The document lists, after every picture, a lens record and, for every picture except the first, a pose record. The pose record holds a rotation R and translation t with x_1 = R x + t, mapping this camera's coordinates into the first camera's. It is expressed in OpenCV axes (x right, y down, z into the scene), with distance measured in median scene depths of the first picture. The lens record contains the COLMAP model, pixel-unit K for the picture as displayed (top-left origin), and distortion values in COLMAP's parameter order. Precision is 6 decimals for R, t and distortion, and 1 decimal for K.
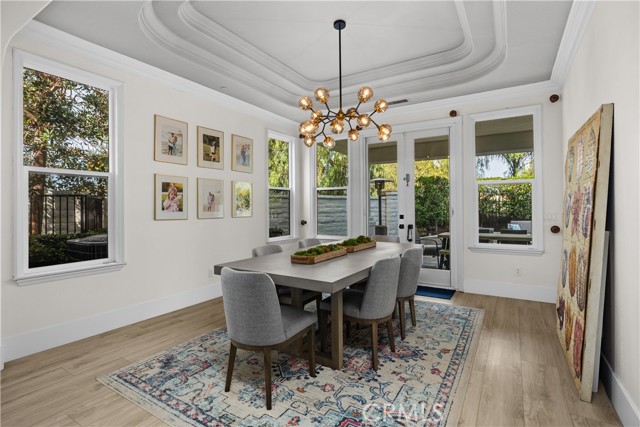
lens RADIAL K [[315.4, 0, 317.1], [0, 315.4, 205.8], [0, 0, 1]] dist [-0.001326, -0.000262]
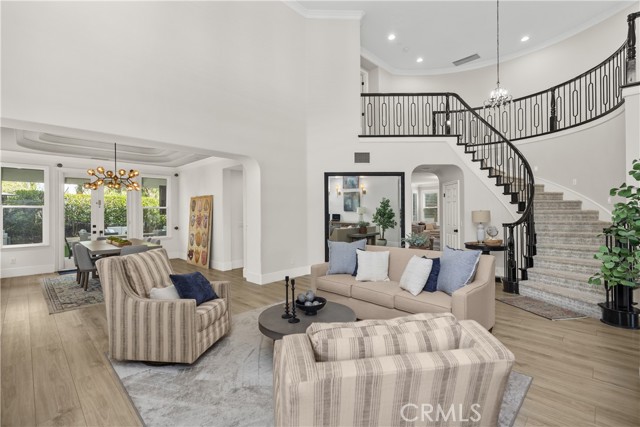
lens RADIAL K [[290.8, 0, 315.5], [0, 290.8, 210.4], [0, 0, 1]] dist [0.004016, 0.000668]
pose [[0.224167, 0.010175, 0.974498, -0.946828], [0.003029, 0.999933, -0.011137, -0.026768], [-0.974546, 0.005448, 0.224121, -0.442166]]
